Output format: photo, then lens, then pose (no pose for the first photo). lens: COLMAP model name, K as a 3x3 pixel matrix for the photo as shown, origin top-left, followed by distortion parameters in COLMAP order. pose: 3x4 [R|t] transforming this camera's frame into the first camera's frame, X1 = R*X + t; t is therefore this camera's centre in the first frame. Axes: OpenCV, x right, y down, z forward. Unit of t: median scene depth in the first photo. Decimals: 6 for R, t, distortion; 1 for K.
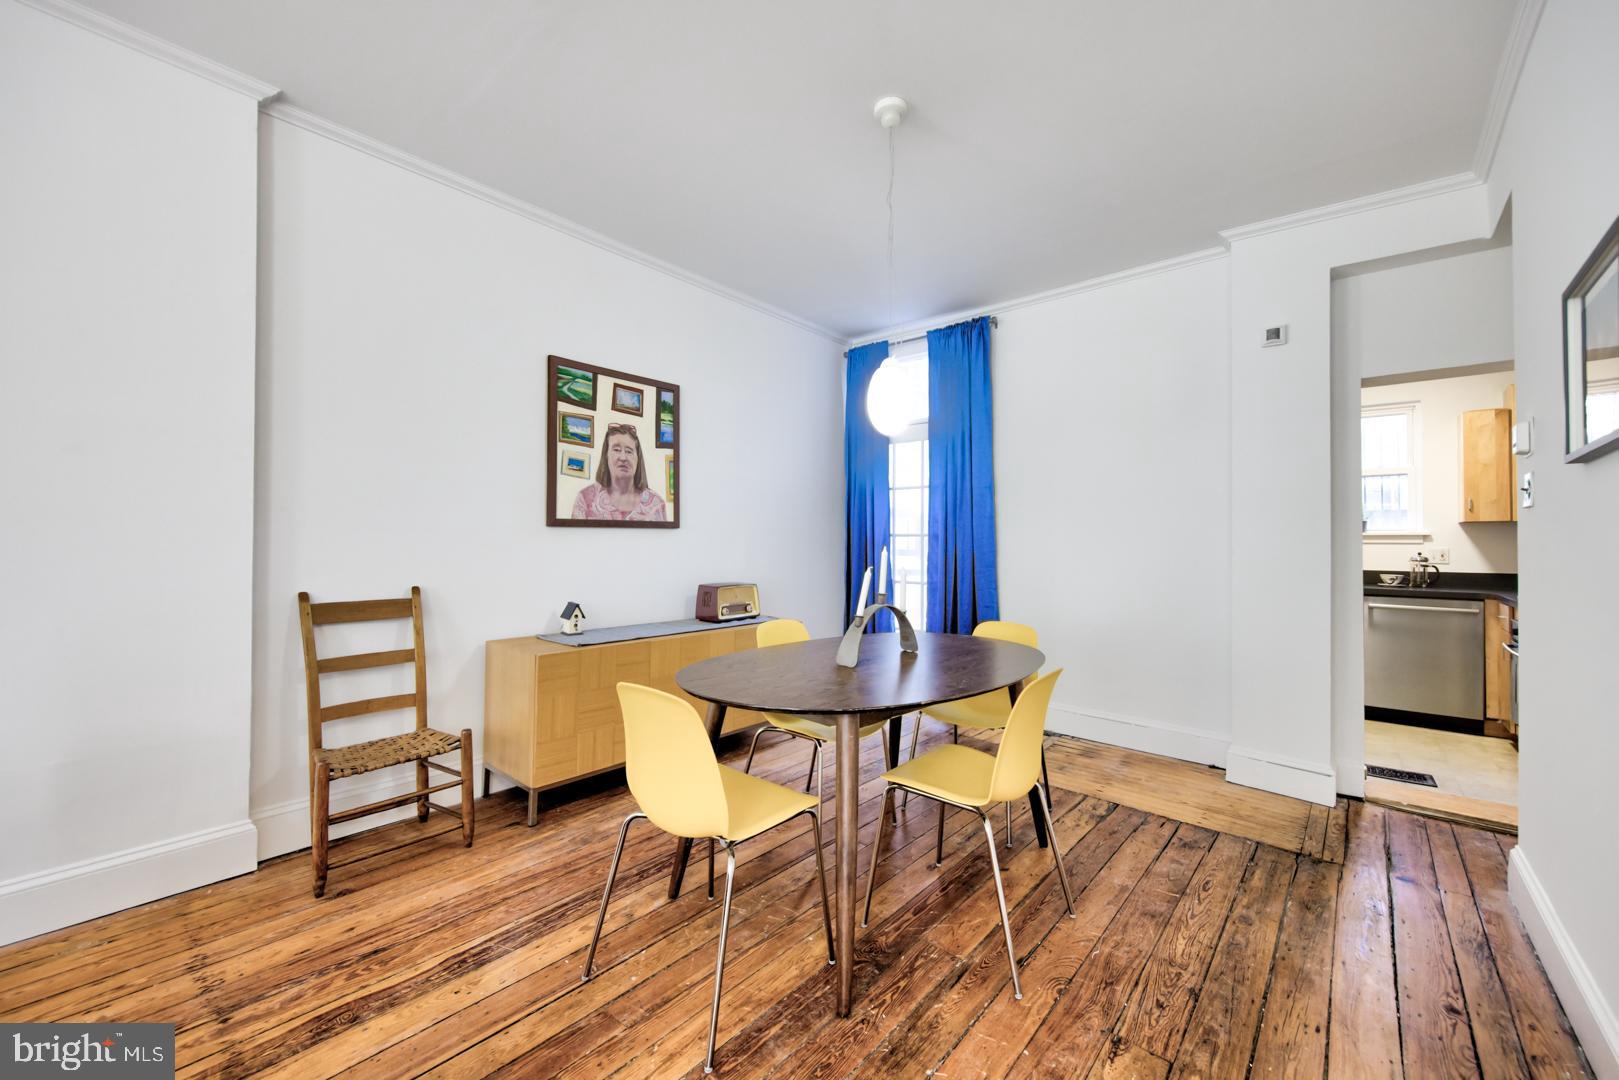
lens RADIAL K [[639.2, 0, 804.9], [0, 639.2, 540.2], [0, 0, 1]] dist [0.003910, -0.000575]
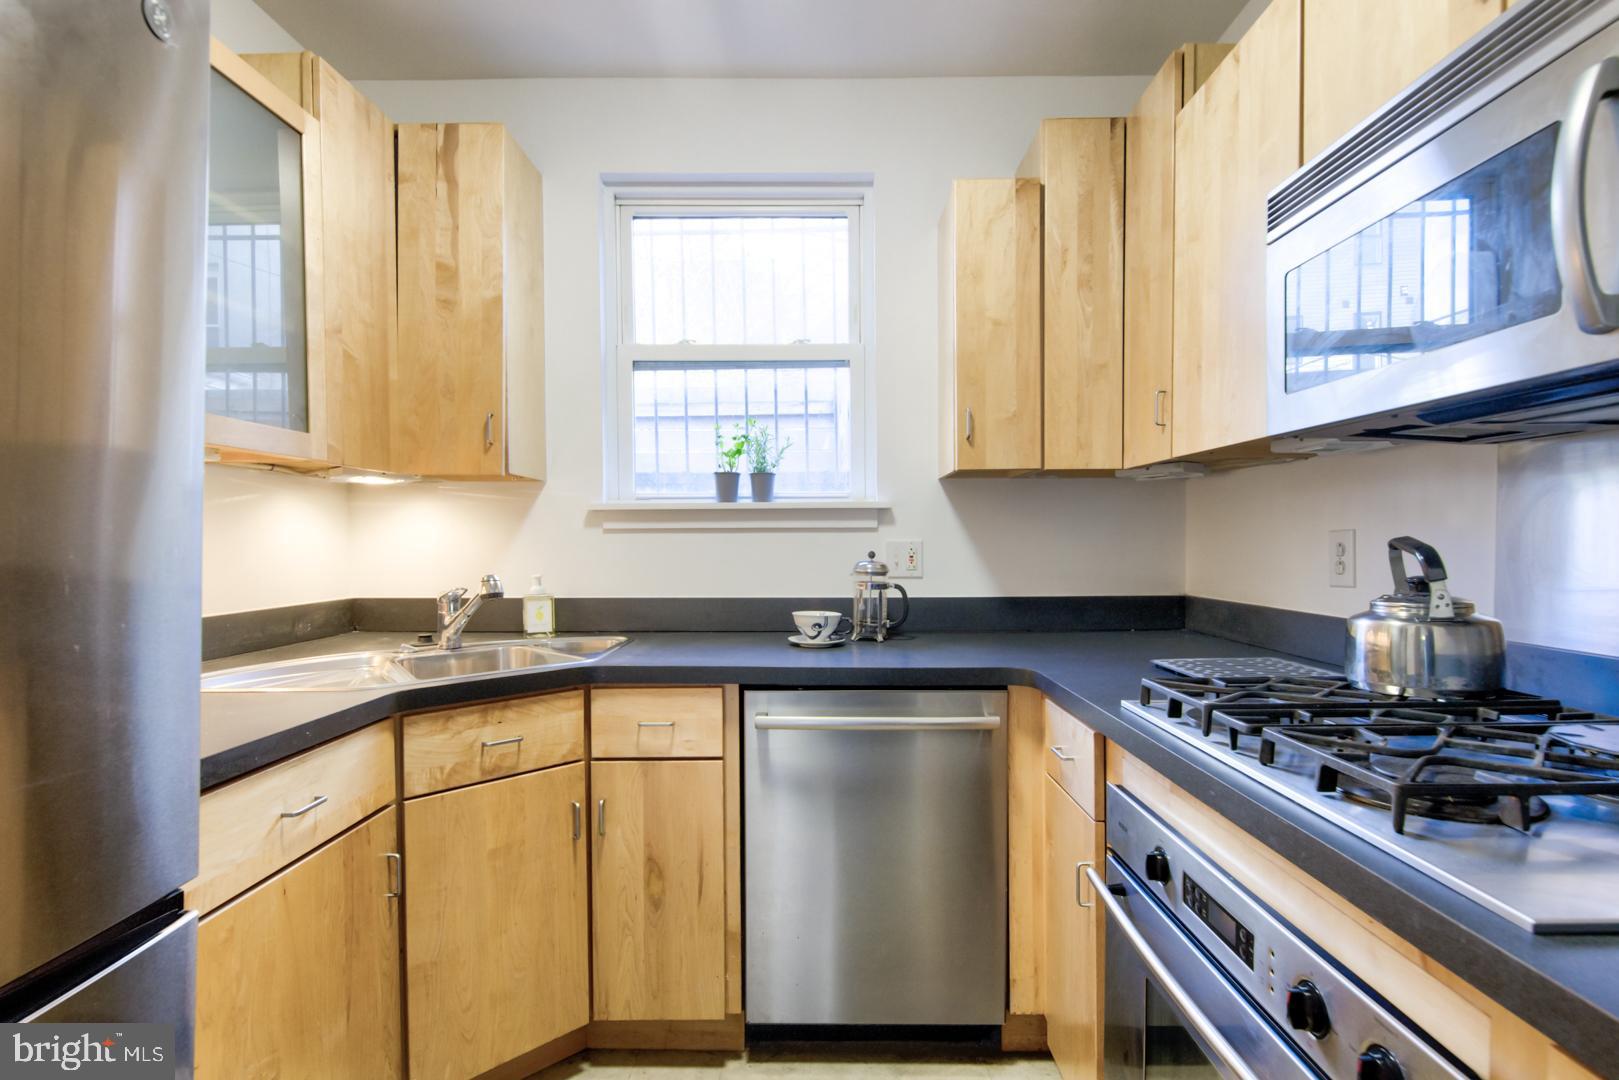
lens RADIAL K [[593.8, 0, 803.6], [0, 593.8, 541.5], [0, 0, 1]] dist [-0.000654, -0.002421]
pose [[0.750974, -0.010291, 0.660252, 0.701069], [-0.006042, 0.999730, 0.022454, 0.006115], [-0.660304, -0.020852, 0.750709, 0.767788]]
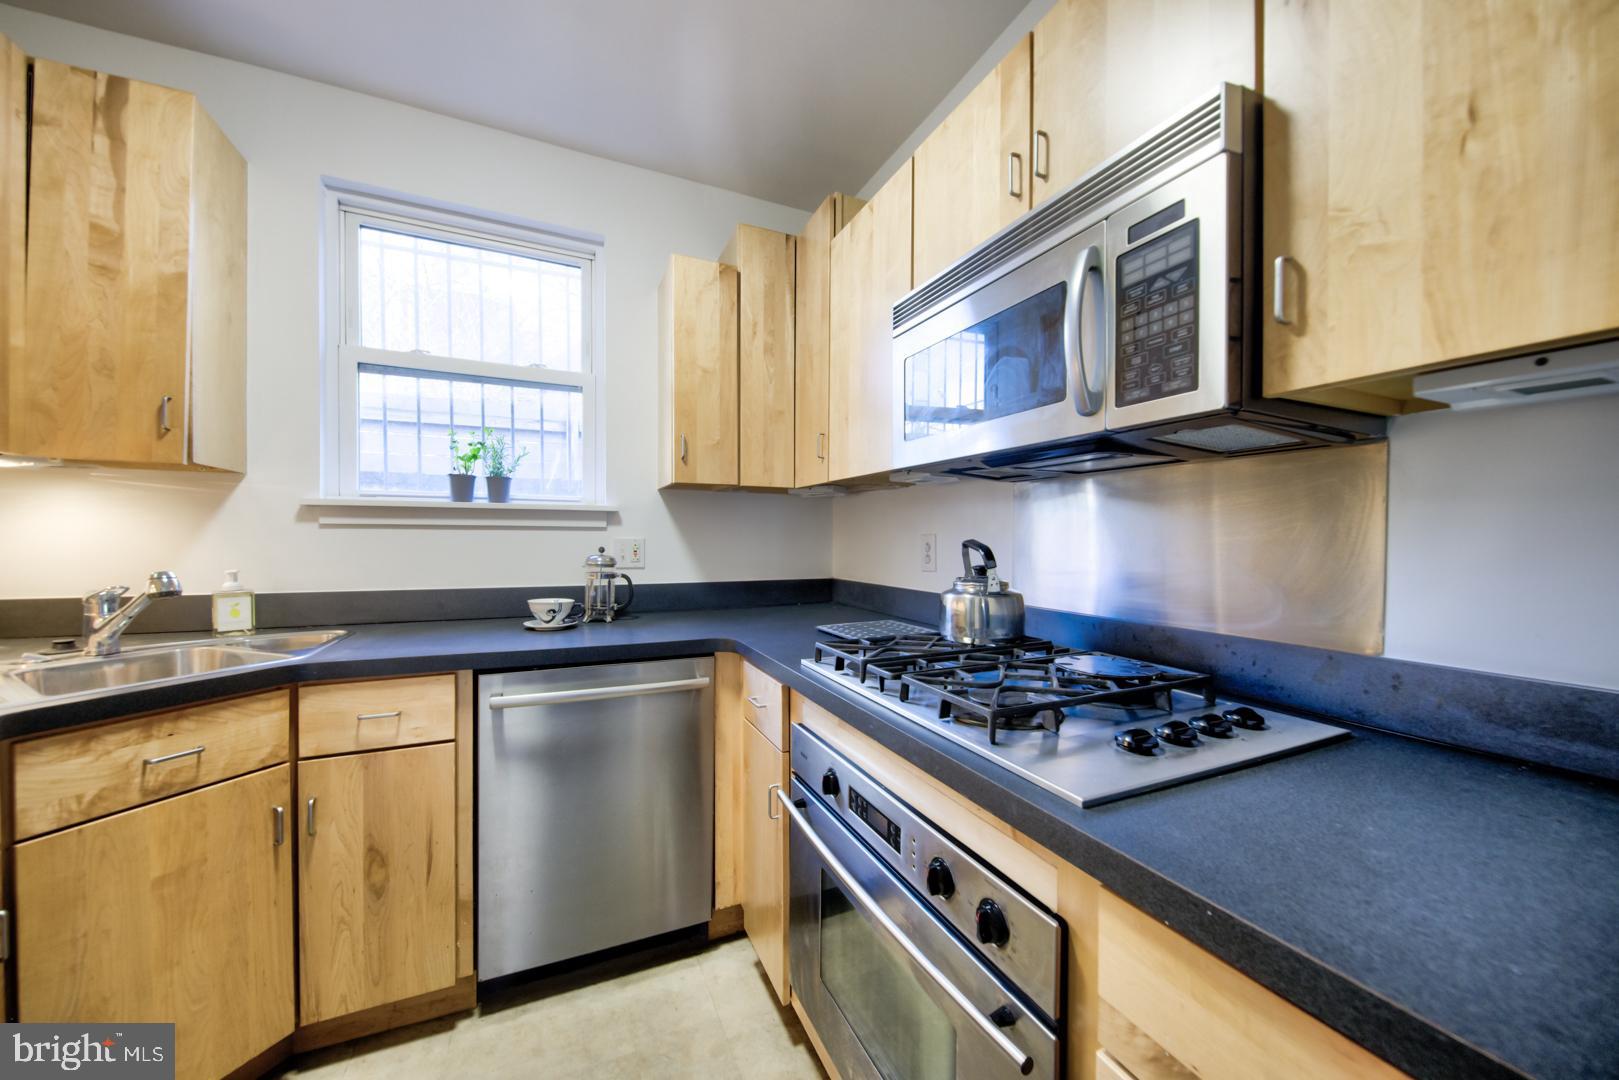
lens RADIAL K [[593.8, 0, 821.2], [0, 593.8, 543.0], [0, 0, 1]] dist [-0.000654, -0.002421]
pose [[0.410636, -0.003296, 0.911793, 0.643343], [-0.019572, 0.999731, 0.012429, 0.008454], [-0.911589, -0.022949, 0.410461, 0.690218]]
